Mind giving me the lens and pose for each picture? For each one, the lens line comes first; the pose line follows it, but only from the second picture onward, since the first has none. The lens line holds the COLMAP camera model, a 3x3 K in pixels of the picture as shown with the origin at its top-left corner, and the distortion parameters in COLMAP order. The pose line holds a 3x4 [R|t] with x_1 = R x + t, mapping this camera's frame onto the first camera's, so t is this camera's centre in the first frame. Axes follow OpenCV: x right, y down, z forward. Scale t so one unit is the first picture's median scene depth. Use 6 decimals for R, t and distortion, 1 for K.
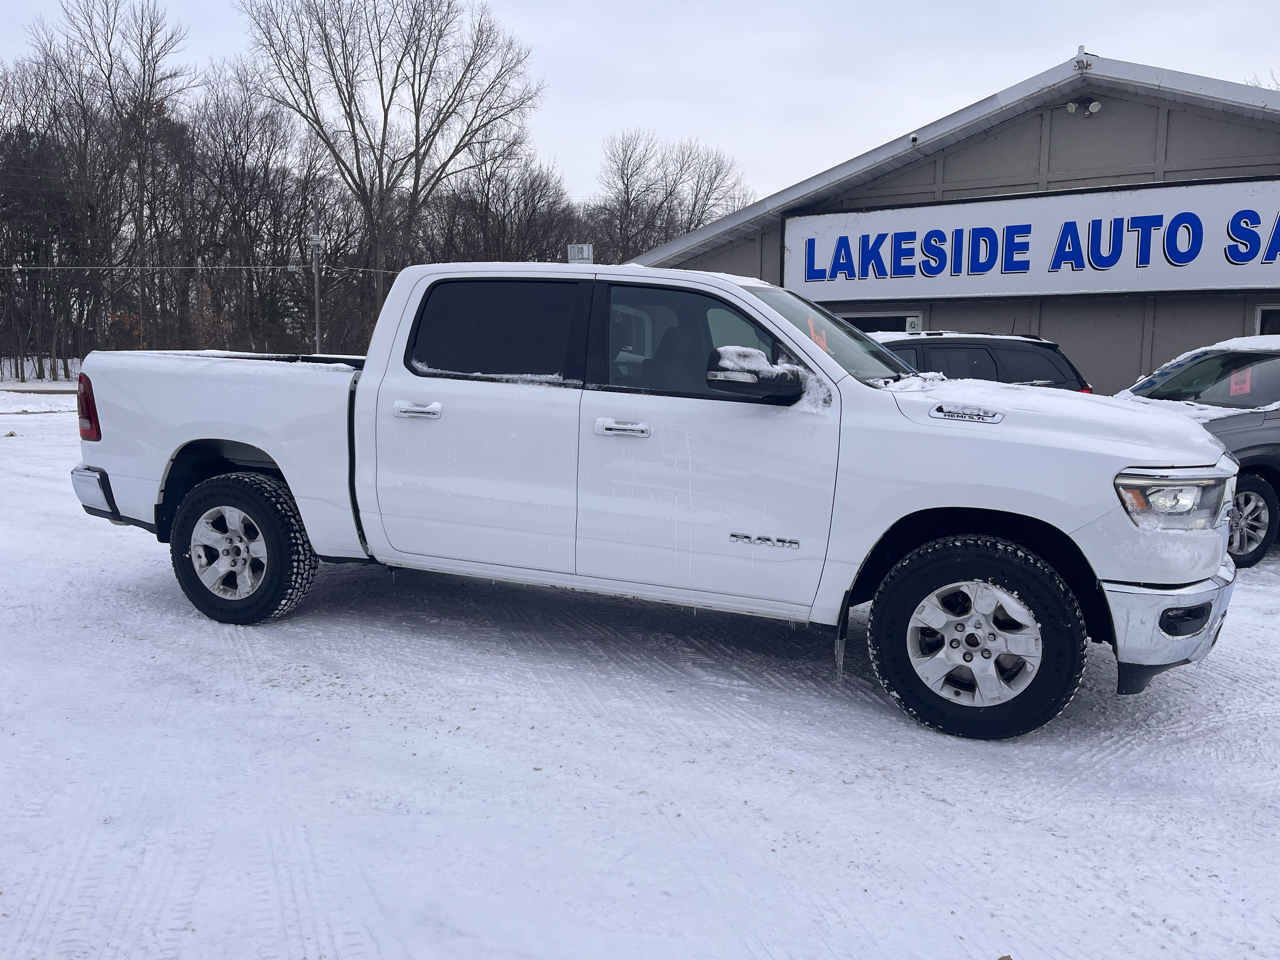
lens RADIAL K [[956.1, 0, 643.2], [0, 956.1, 468.2], [0, 0, 1]] dist [0.061975, -0.079176]
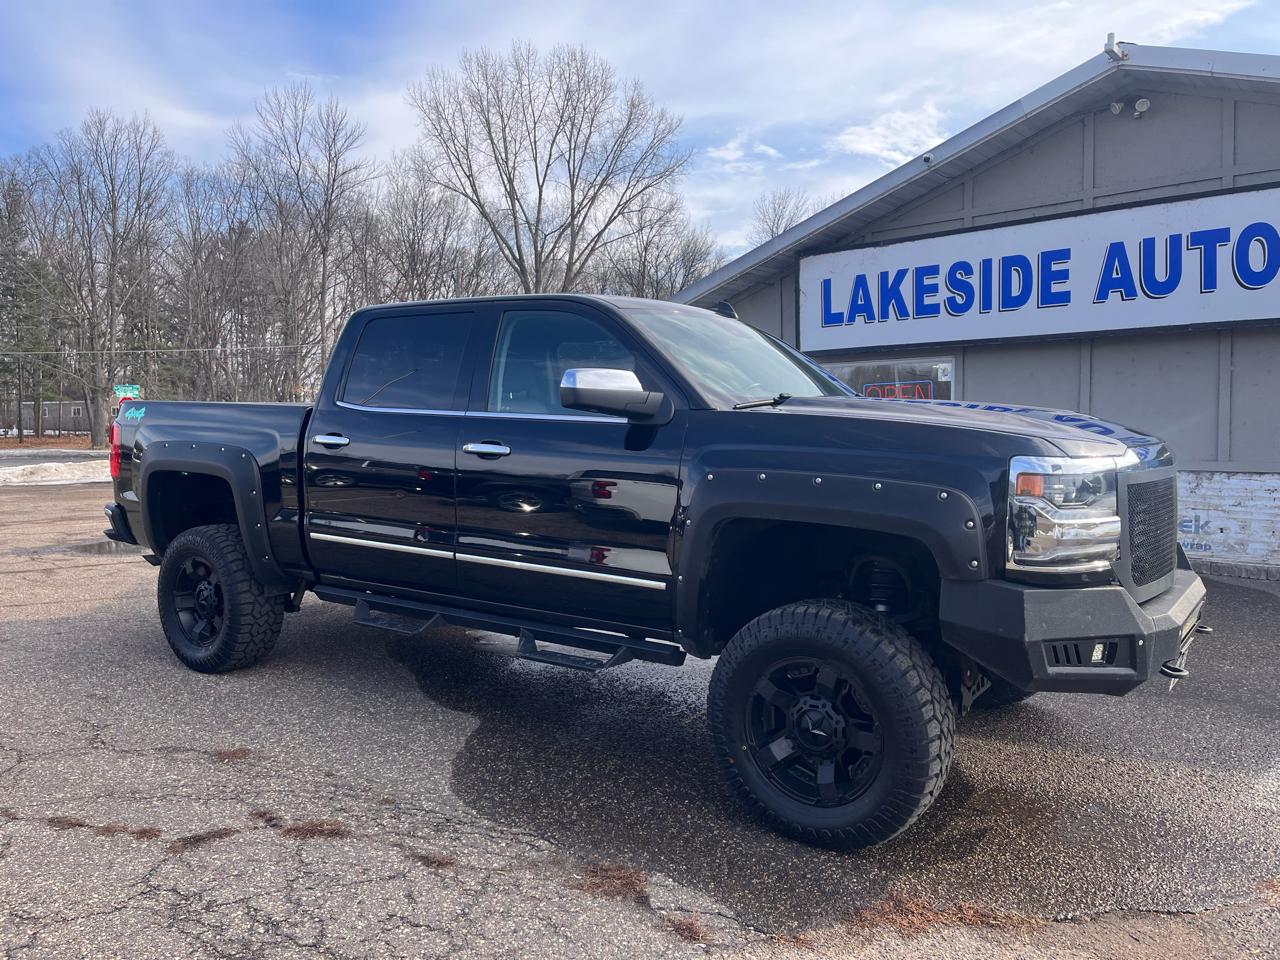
lens RADIAL K [[956.1, 0, 641.1], [0, 956.1, 468.1], [0, 0, 1]] dist [0.061975, -0.079176]
pose [[0.980715, -0.008251, -0.195269, 0.179709], [-0.004414, 0.997919, -0.064334, -0.006911], [0.195393, 0.063955, 0.978637, 0.110131]]
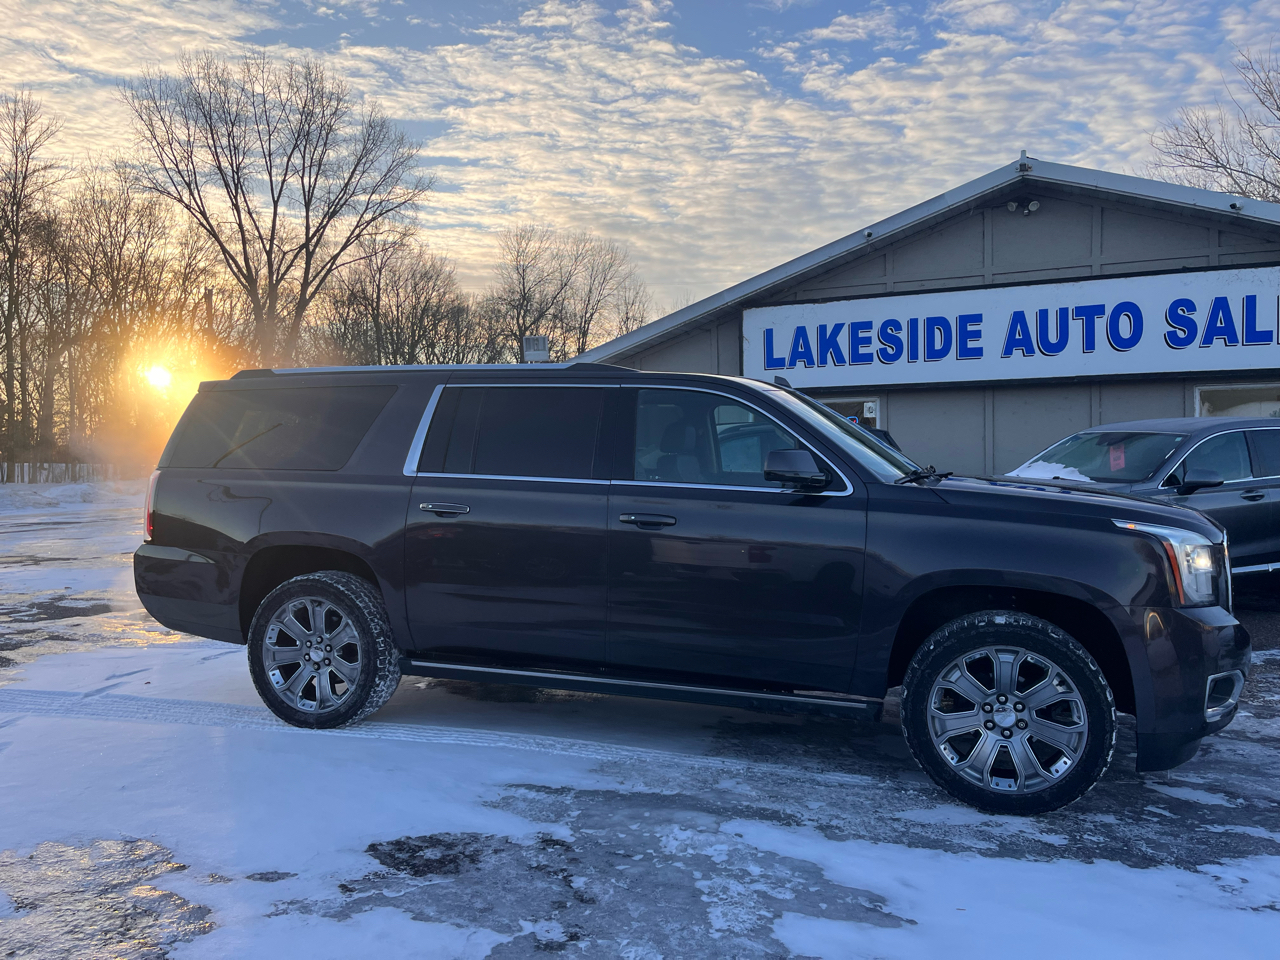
lens RADIAL K [[956.1, 0, 637.4], [0, 956.1, 474.4], [0, 0, 1]] dist [0.061975, -0.079176]
pose [[0.993053, -0.027856, 0.114322, -0.087413], [0.037018, 0.996202, -0.078814, -0.007785], [-0.111693, 0.082499, 0.990312, 0.013043]]
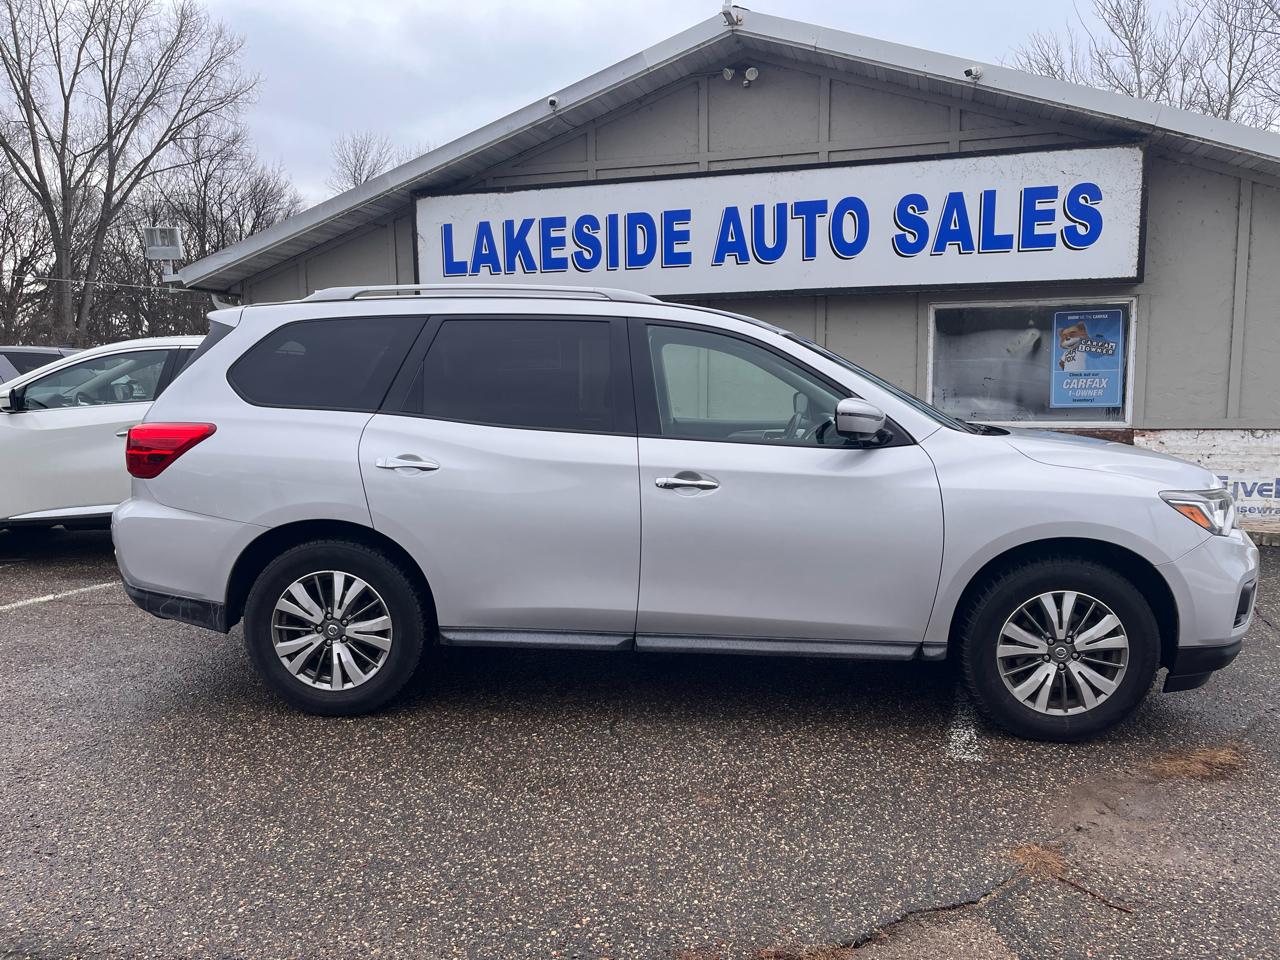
lens RADIAL K [[956.1, 0, 649.5], [0, 956.1, 481.9], [0, 0, 1]] dist [0.061975, -0.079176]
pose [[0.972806, -0.038490, 0.228401, 0.147780], [0.039891, 0.999203, -0.001522, -0.011455], [-0.228160, 0.010592, 0.973566, 0.167125]]
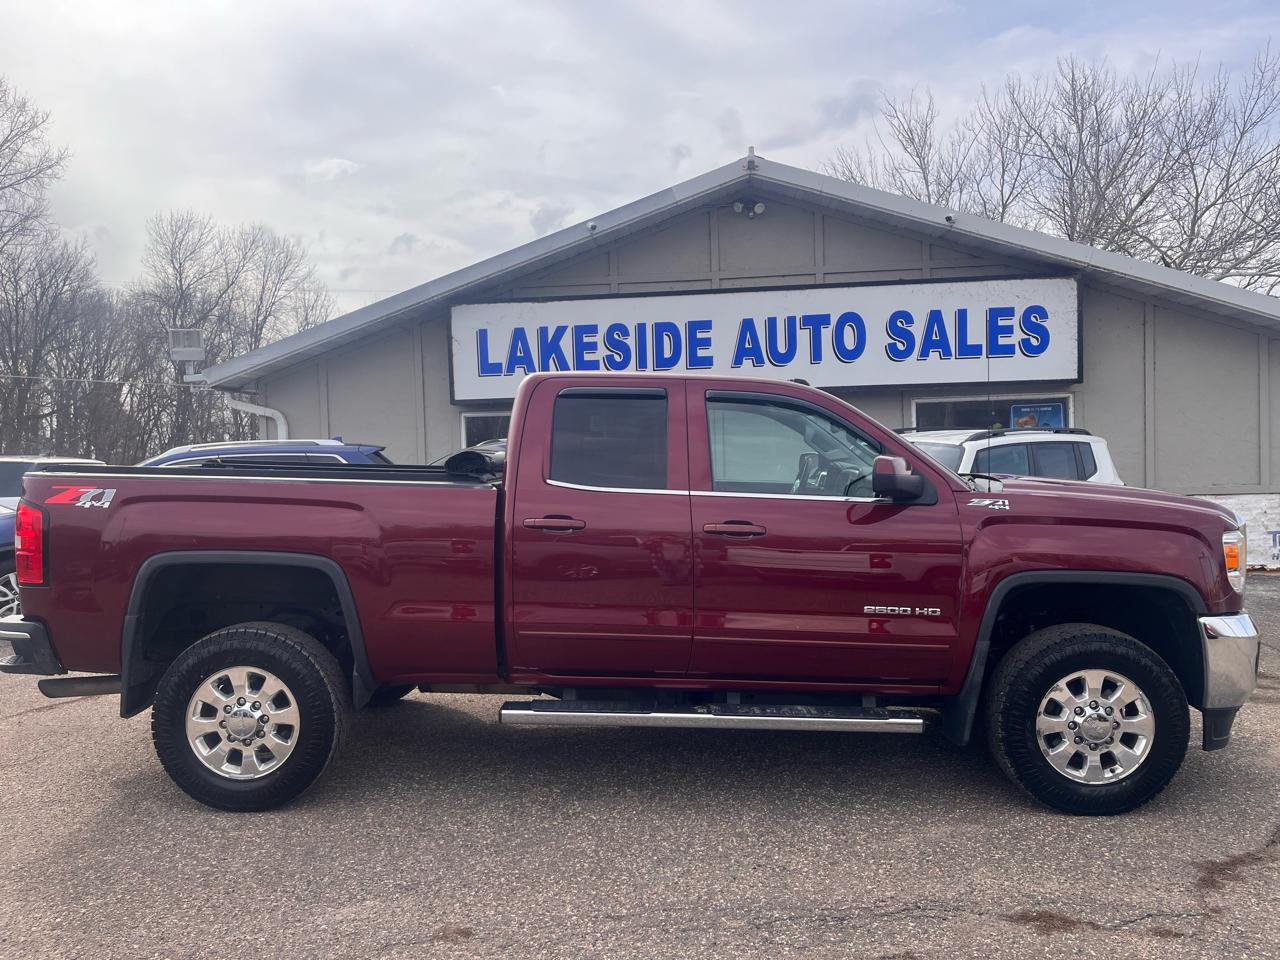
lens RADIAL K [[956.1, 0, 641.1], [0, 956.1, 476.7], [0, 0, 1]] dist [0.061975, -0.079176]
pose [[0.905573, -0.043751, 0.421929, -0.075858], [0.081456, 0.994091, -0.071746, -0.025892], [-0.416297, 0.099340, 0.903786, 0.143481]]
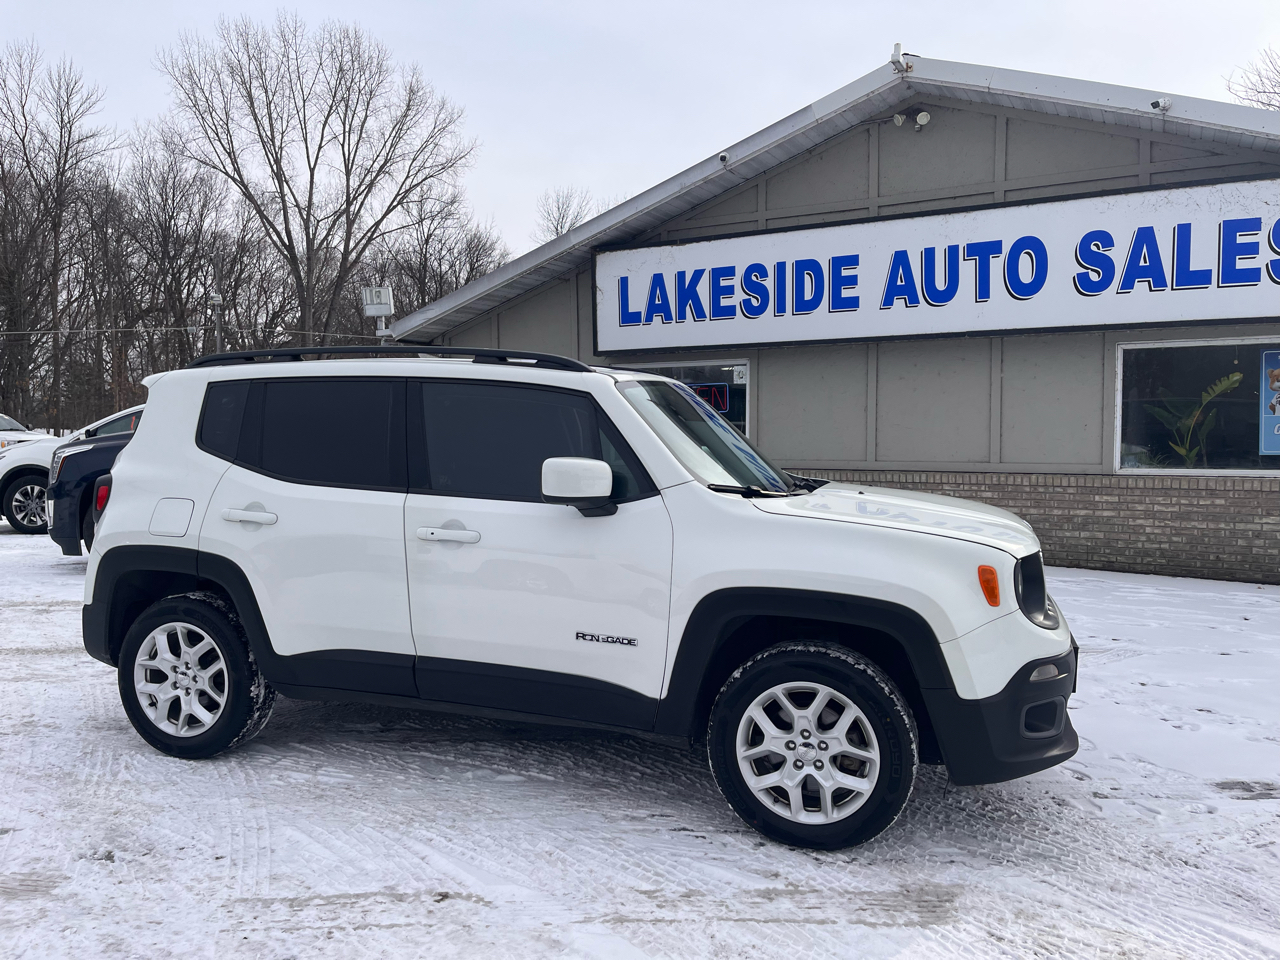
lens RADIAL K [[956.1, 0, 643.2], [0, 956.1, 470.5], [0, 0, 1]] dist [0.061975, -0.079176]
pose [[0.999483, -0.016927, 0.027335, 0.166959], [0.018510, 0.998102, -0.058738, -0.014427], [-0.026289, 0.059214, 0.997899, 0.151925]]
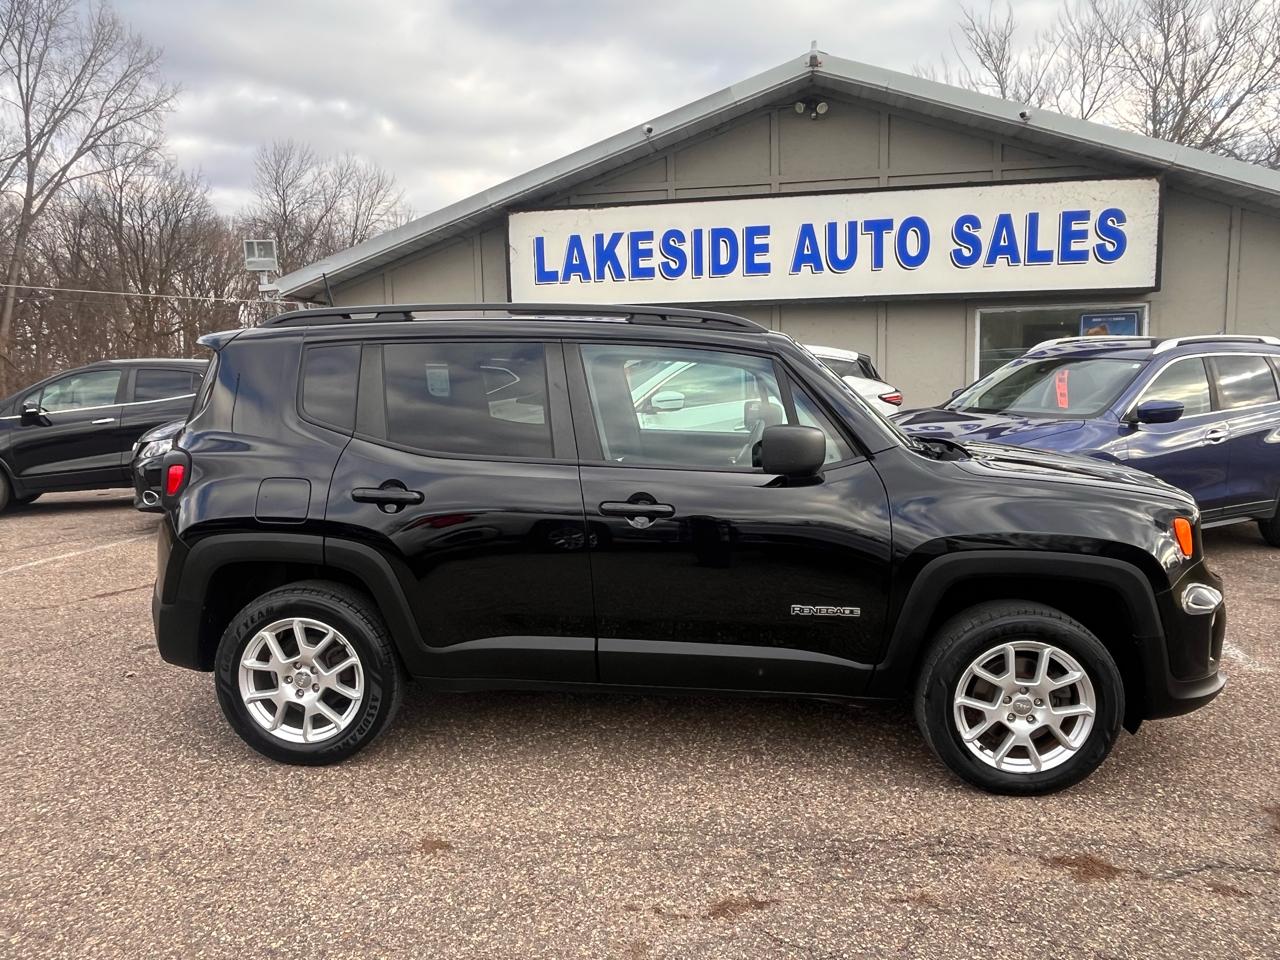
lens RADIAL K [[906.1, 0, 631.8], [0, 906.1, 475.3], [0, 0, 1]] dist [-0.010158, 0.000580]
pose [[0.940405, -0.064937, 0.333799, -0.041533], [0.065221, 0.997817, 0.010370, -0.019484], [-0.333744, 0.012018, 0.942587, 0.176375]]
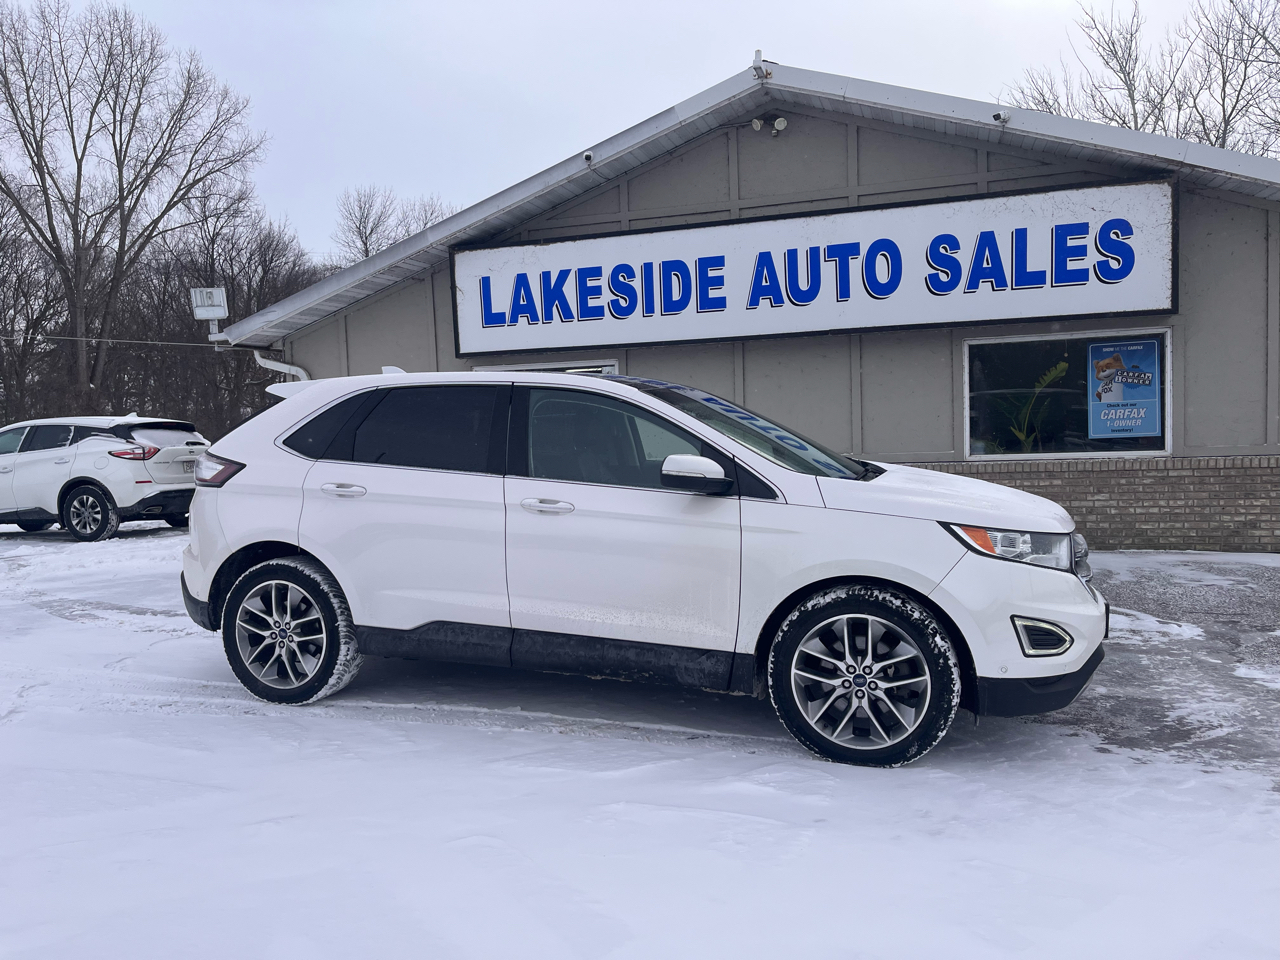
lens RADIAL K [[956.1, 0, 634.1], [0, 956.1, 482.9], [0, 0, 1]] dist [0.061975, -0.079176]
pose [[0.974994, -0.056100, 0.215034, 0.111632], [0.066559, 0.996910, -0.041706, -0.015127], [-0.212030, 0.054975, 0.975716, 0.162438]]
